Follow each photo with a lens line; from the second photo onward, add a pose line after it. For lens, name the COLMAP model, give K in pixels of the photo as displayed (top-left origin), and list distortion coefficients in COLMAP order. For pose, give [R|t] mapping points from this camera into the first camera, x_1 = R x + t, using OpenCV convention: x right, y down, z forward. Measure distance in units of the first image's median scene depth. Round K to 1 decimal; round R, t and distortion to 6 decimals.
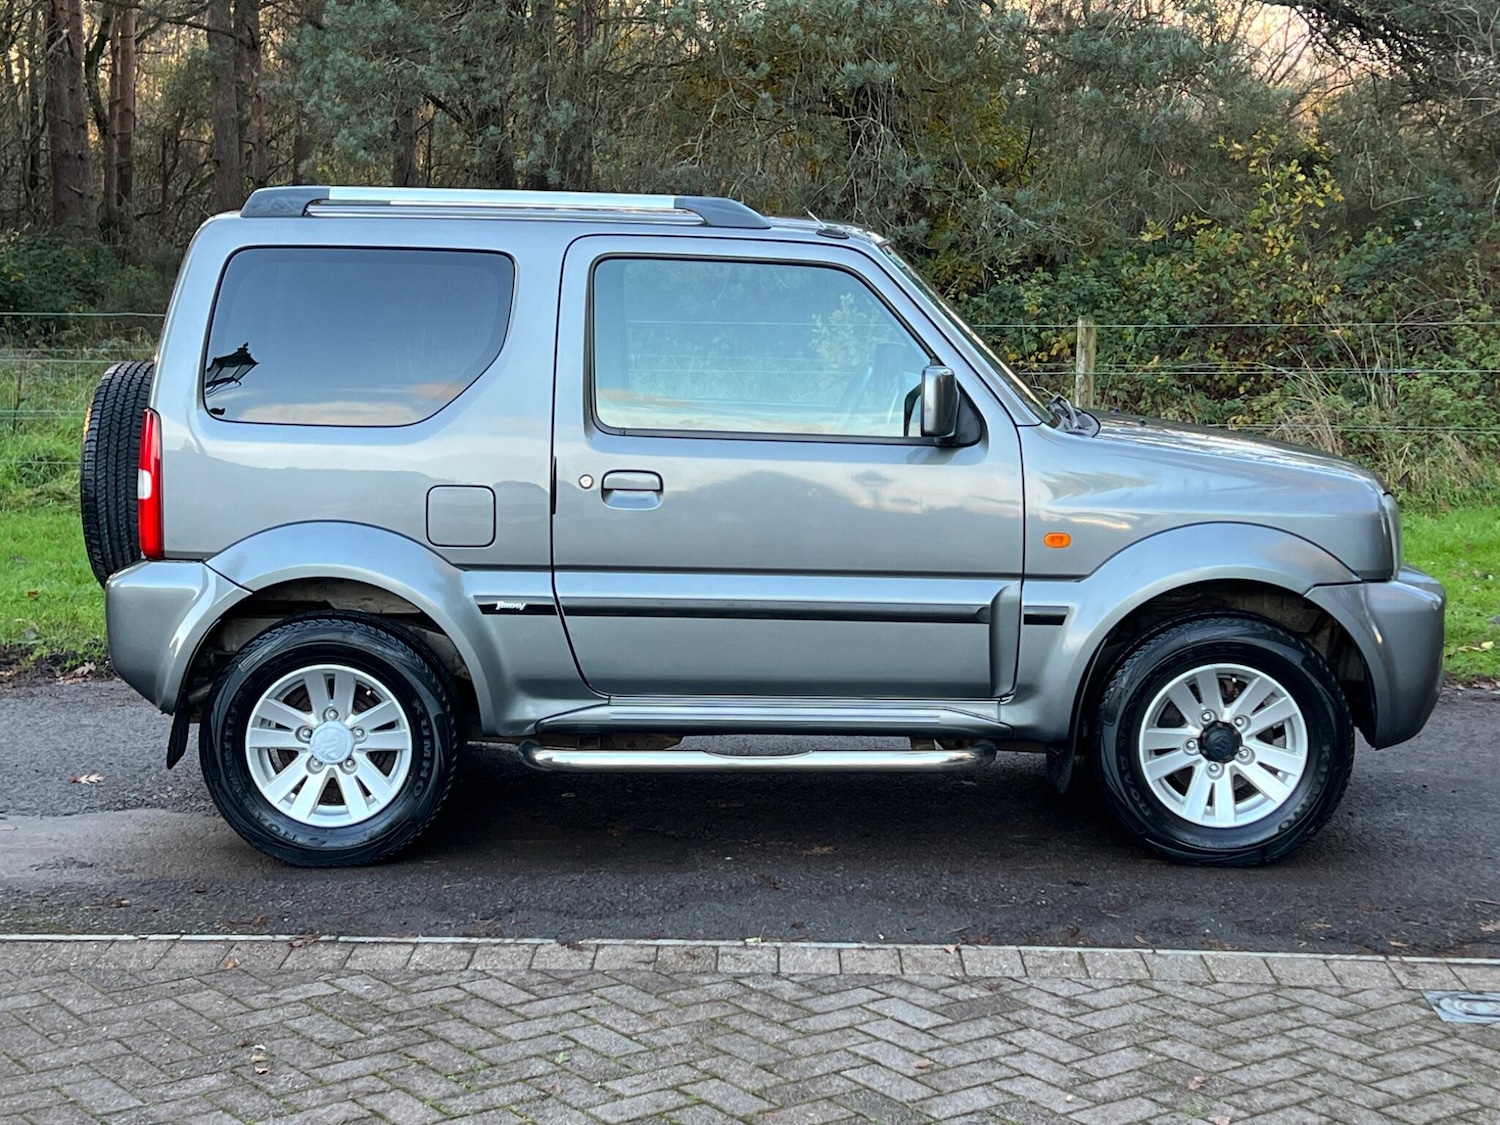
lens RADIAL K [[2329.4, 0, 756.6], [0, 2329.4, 584.2], [0, 0, 1]] dist [0.192094, -0.608773]
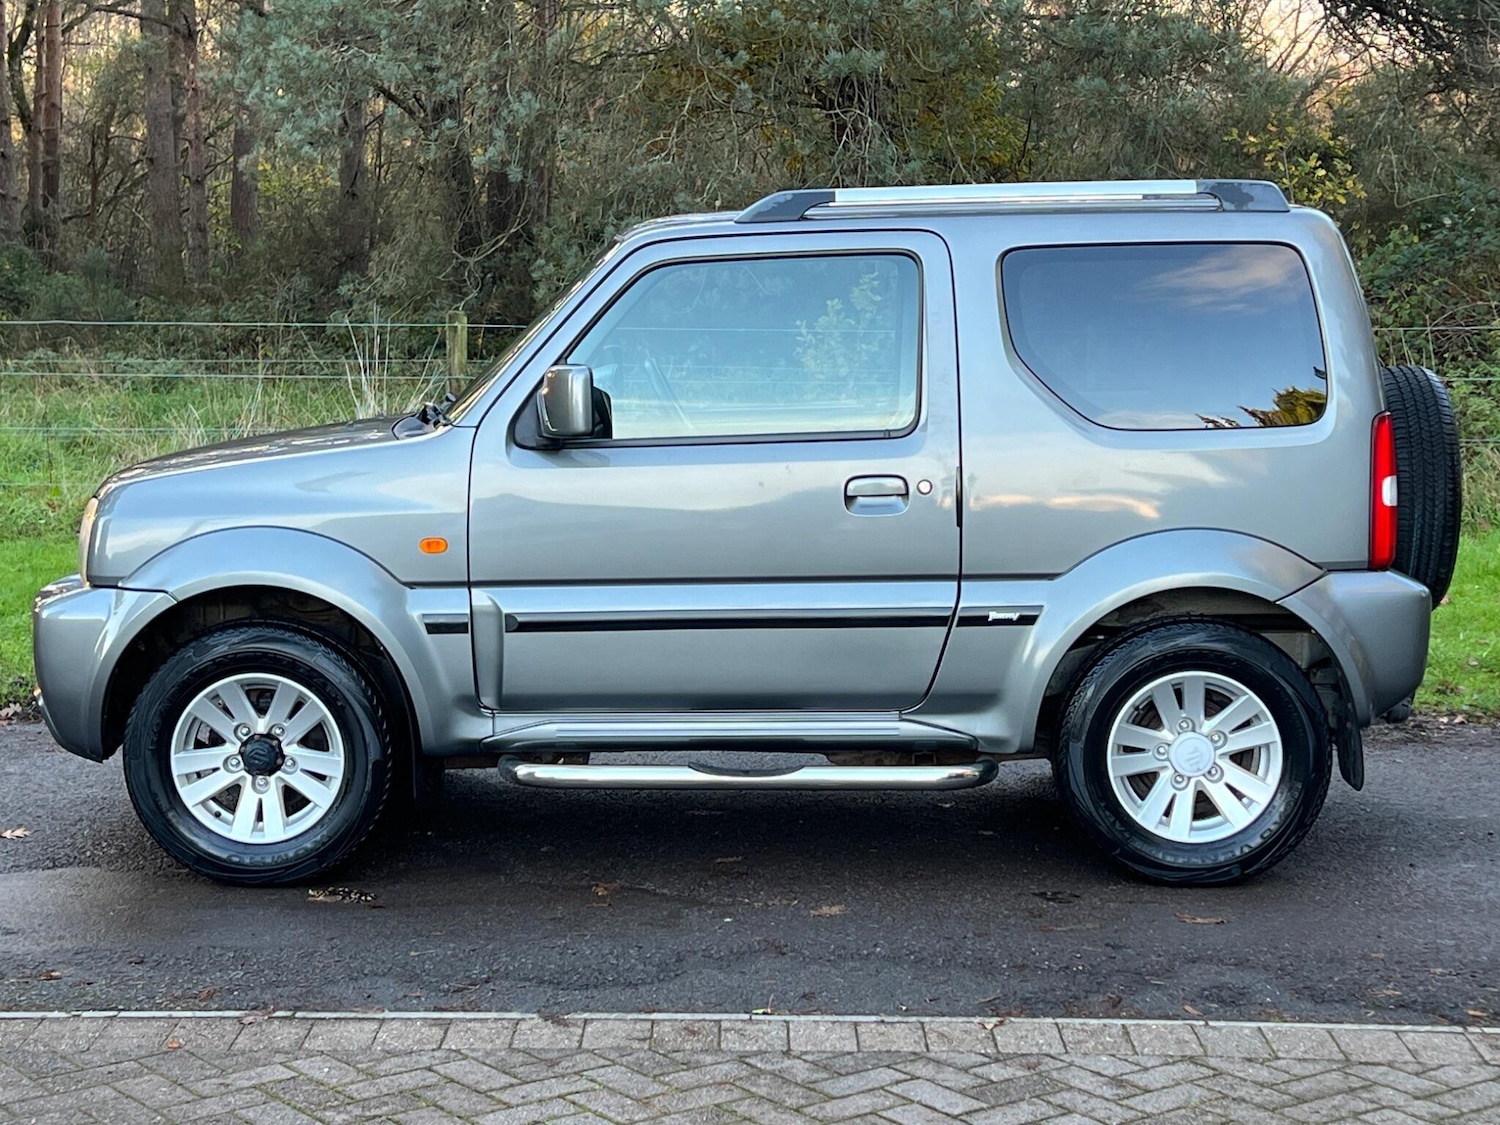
lens RADIAL K [[2489.6, 0, 755.0], [0, 2489.6, 594.0], [0, 0, 1]] dist [0.200003, -0.646242]
pose [[0.999939, -0.004382, 0.010111, -0.012125], [0.004452, 0.999967, -0.006867, -0.001770], [-0.010081, 0.006912, 0.999925, 0.041093]]
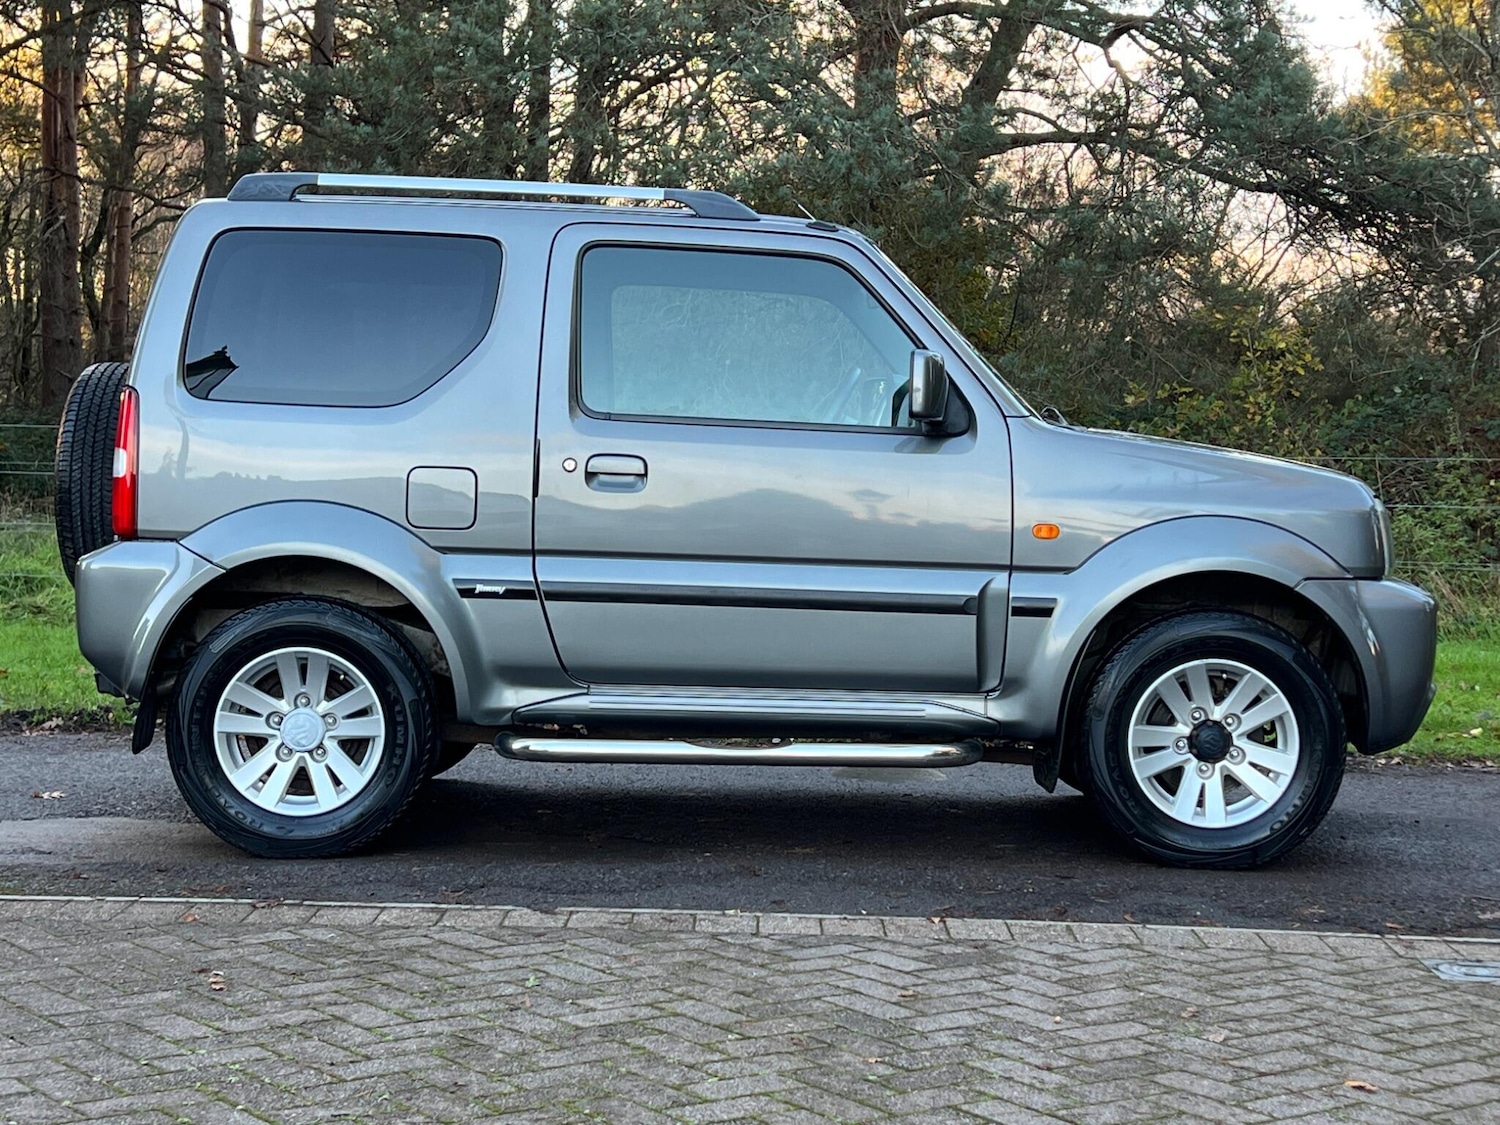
lens RADIAL K [[2332.1, 0, 769.7], [0, 2332.1, 592.7], [0, 0, 1]] dist [0.202503, -0.677654]
pose [[0.999805, 0.015205, 0.012597, -0.000108], [-0.014022, 0.995918, -0.089171, 0.108089], [-0.013902, 0.088977, 0.995937, 0.020942]]
